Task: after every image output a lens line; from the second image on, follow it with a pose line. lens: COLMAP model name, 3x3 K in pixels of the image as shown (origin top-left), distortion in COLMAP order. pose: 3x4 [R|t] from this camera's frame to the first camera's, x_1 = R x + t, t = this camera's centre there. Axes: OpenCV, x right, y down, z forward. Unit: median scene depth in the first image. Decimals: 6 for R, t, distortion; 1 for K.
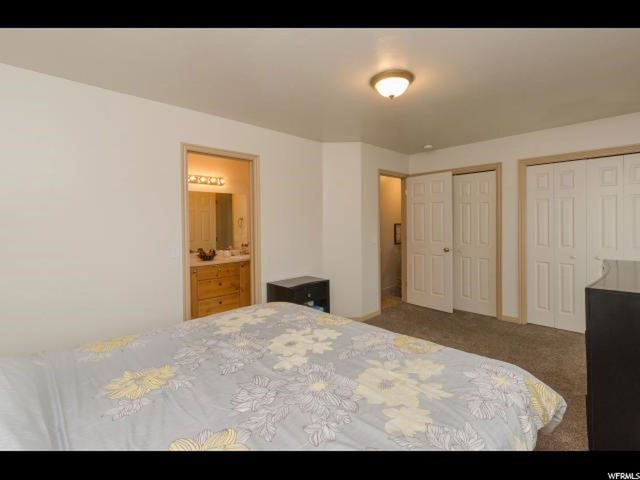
lens RADIAL K [[301.8, 0, 319.9], [0, 301.8, 234.5], [0, 0, 1]] dist [0.001684, 0.001040]
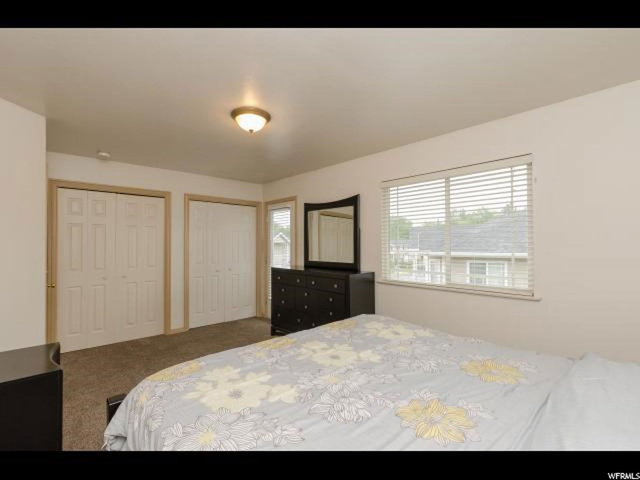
lens RADIAL K [[301.8, 0, 319.8], [0, 301.8, 241.0], [0, 0, 1]] dist [0.001684, 0.001040]
pose [[0.008350, 0.023695, 0.999684, -1.078216], [0.034097, 0.999131, -0.023967, -0.025586], [-0.999384, 0.034286, 0.007535, 0.940638]]
